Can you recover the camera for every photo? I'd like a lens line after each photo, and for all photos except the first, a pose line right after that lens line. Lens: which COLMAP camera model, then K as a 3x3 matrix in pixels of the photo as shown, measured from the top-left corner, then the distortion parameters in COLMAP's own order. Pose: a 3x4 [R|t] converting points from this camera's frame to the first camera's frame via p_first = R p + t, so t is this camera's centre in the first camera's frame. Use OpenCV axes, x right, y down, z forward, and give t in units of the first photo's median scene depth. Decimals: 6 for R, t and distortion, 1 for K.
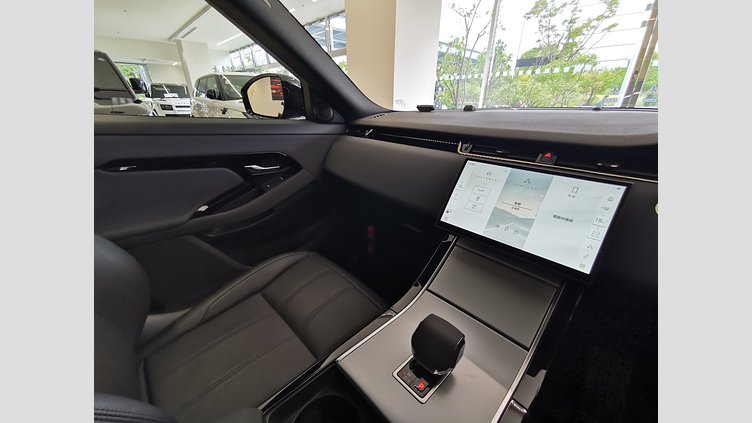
lens RADIAL K [[258.4, 0, 376.0], [0, 258.4, 211.5], [0, 0, 1]] dist [0.001861, 0.000092]
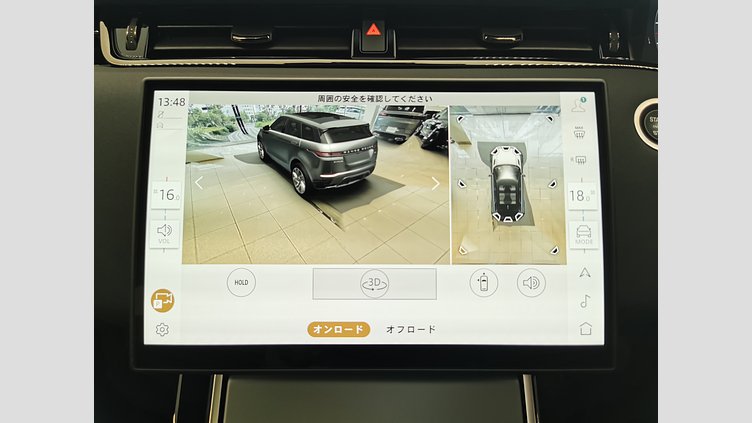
lens RADIAL K [[432.5, 0, 376.0], [0, 432.5, 211.5], [0, 0, 1]] dist [-0.007558, -0.000887]
pose [[0.692358, -0.383631, 0.611120, 0.200659], [0.280638, 0.923435, 0.261744, -0.139337], [-0.664743, -0.009717, 0.747009, 0.535257]]
